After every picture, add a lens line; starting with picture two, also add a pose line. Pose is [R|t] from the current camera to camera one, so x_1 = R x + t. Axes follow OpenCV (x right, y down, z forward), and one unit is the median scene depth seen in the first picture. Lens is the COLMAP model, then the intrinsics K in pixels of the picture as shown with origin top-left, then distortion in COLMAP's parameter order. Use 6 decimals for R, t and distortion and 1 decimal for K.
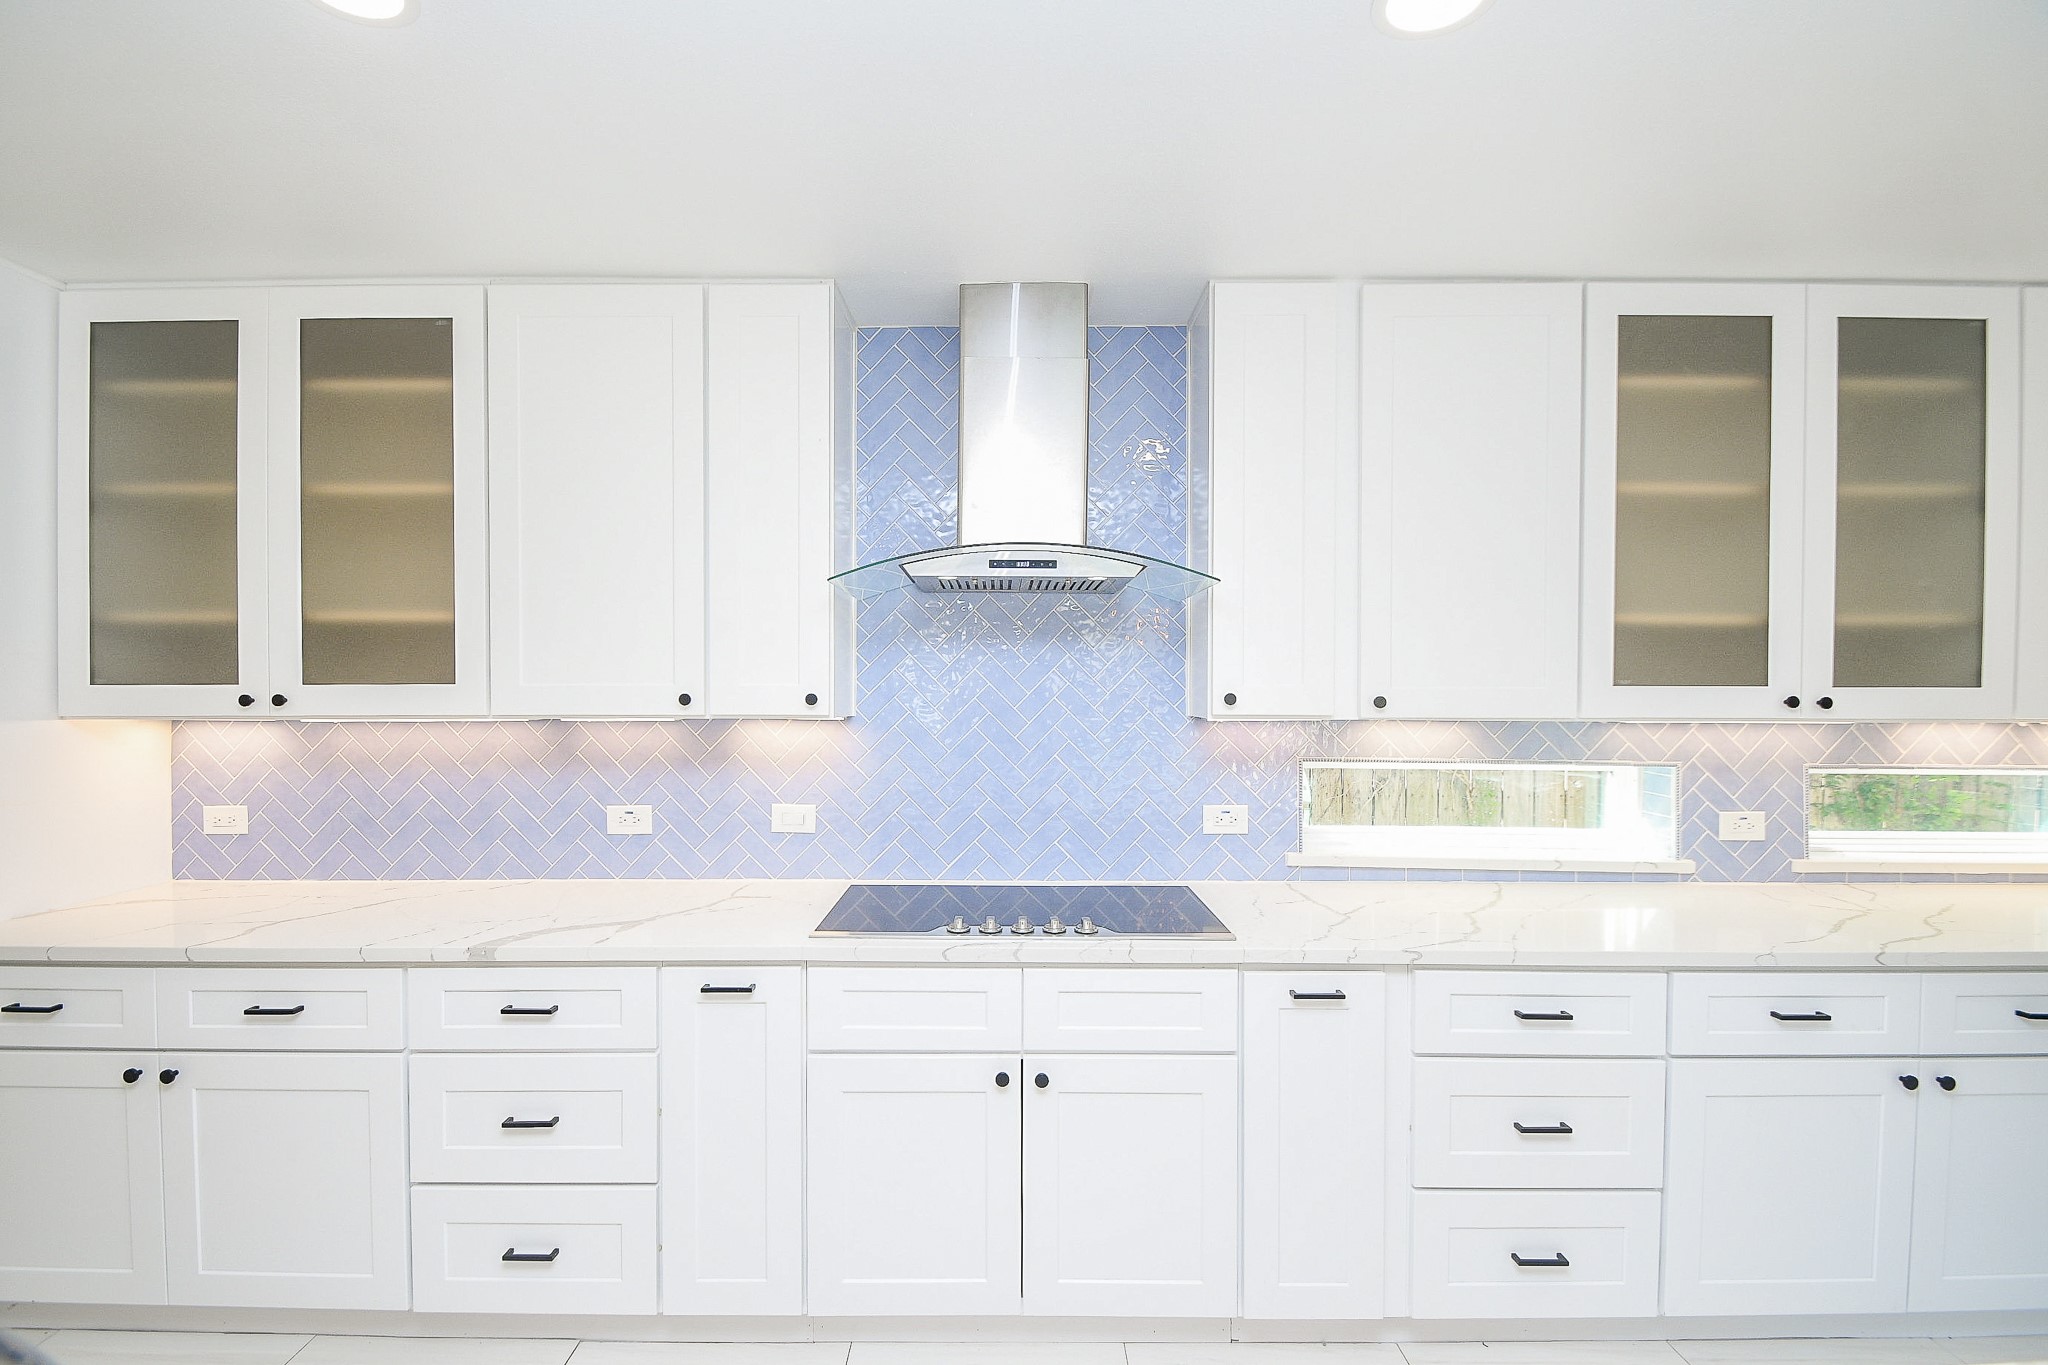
lens RADIAL K [[932.8, 0, 998.5], [0, 932.8, 696.2], [0, 0, 1]] dist [0.008370, -0.000237]
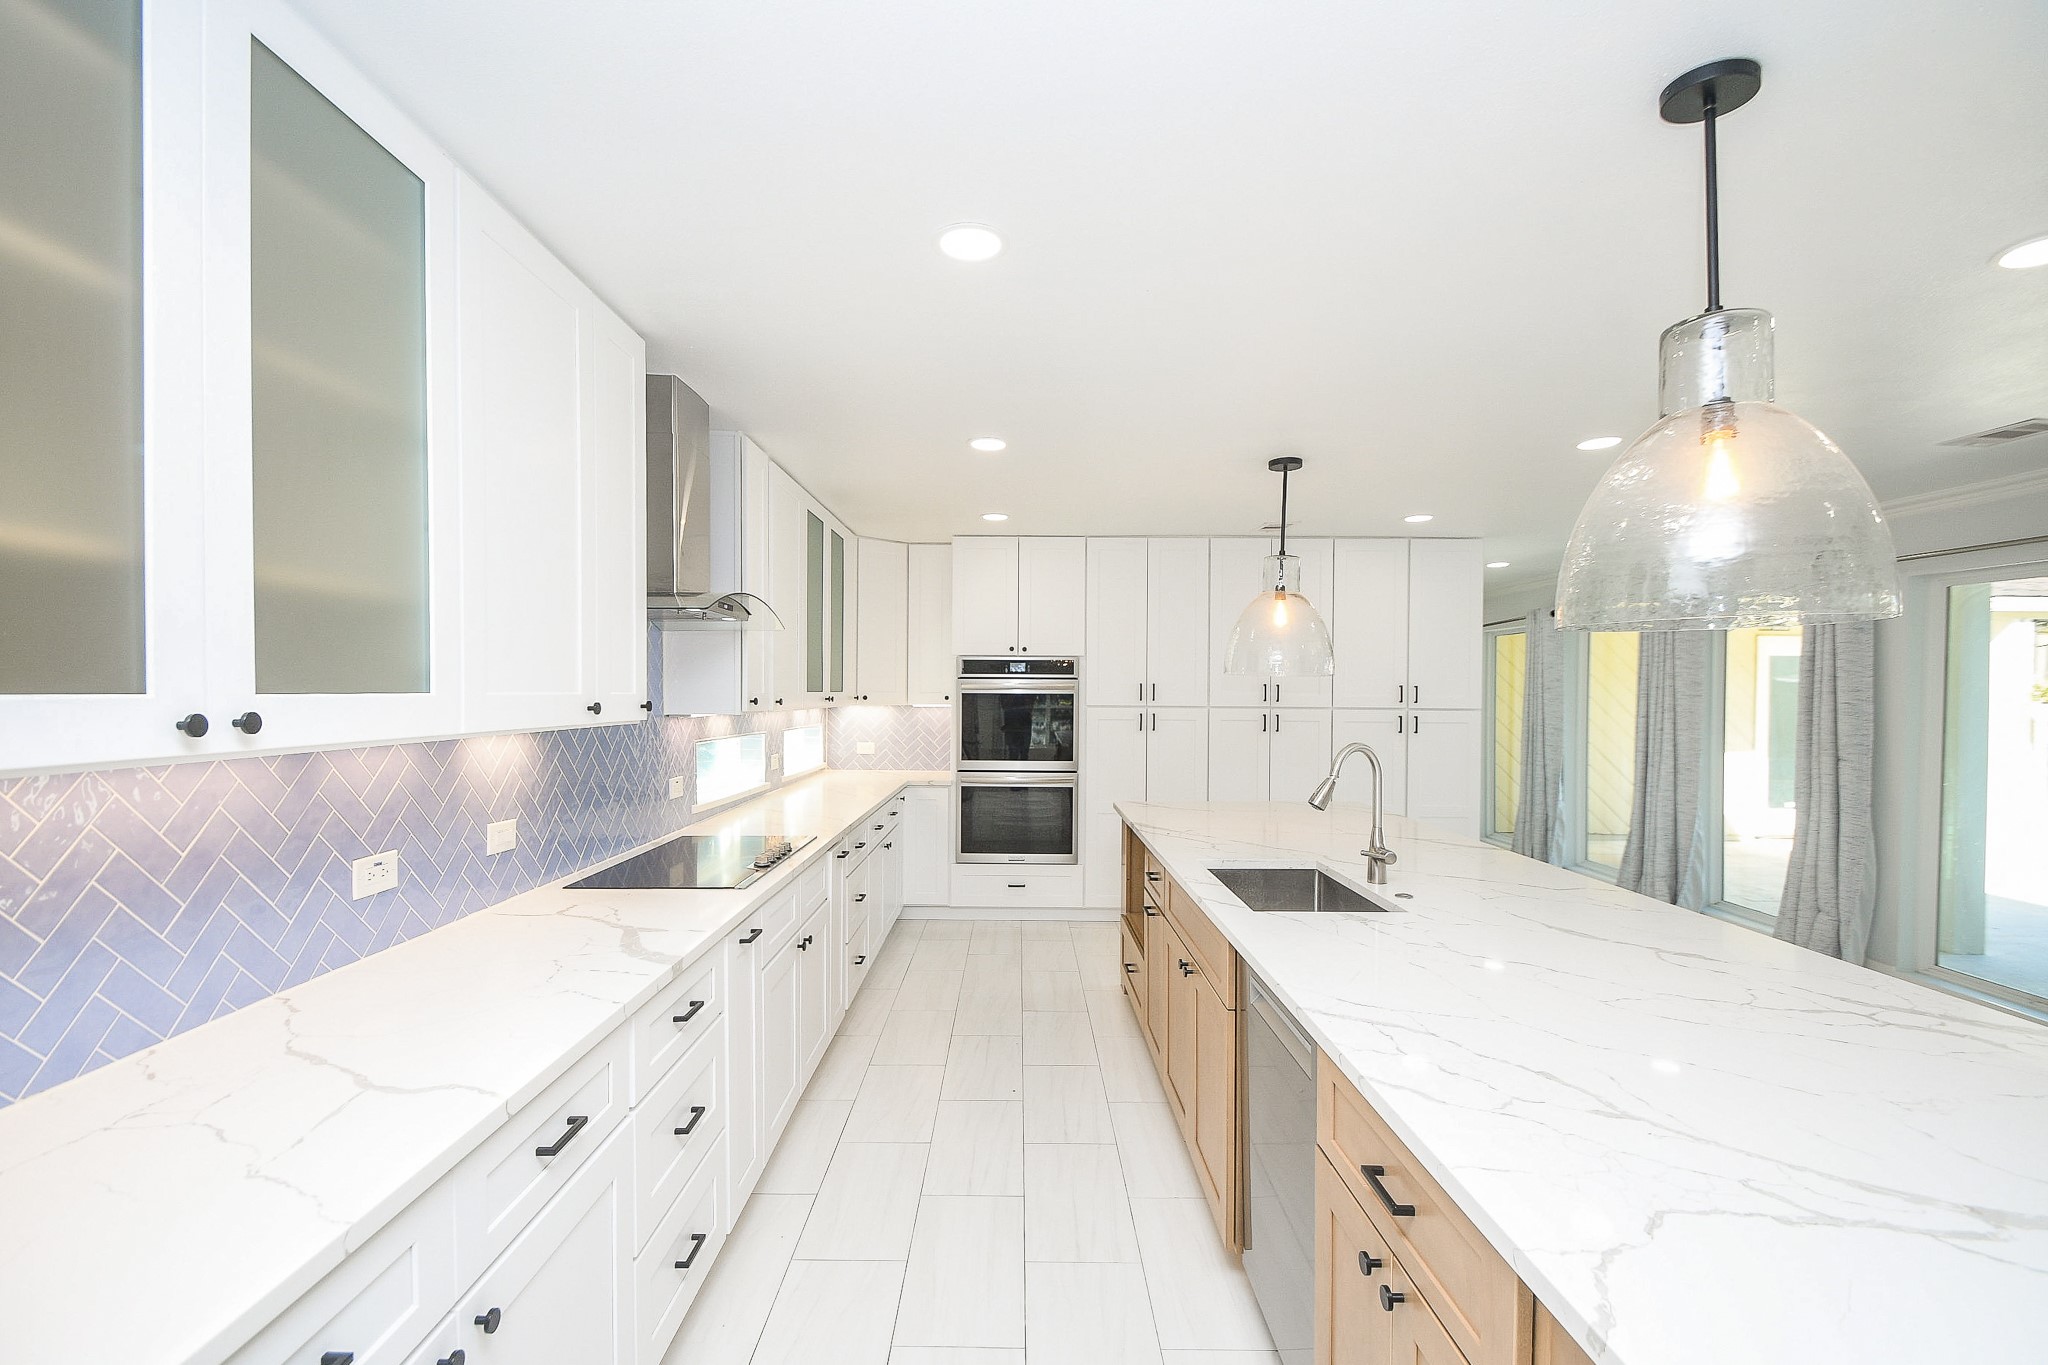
lens RADIAL K [[932.8, 0, 998.5], [0, 932.8, 696.2], [0, 0, 1]] dist [0.008370, -0.000237]
pose [[0.015686, -0.005655, 0.999861, -1.141712], [0.019370, 0.999798, 0.005351, -0.005465], [-0.999689, 0.019283, 0.015792, 0.484499]]
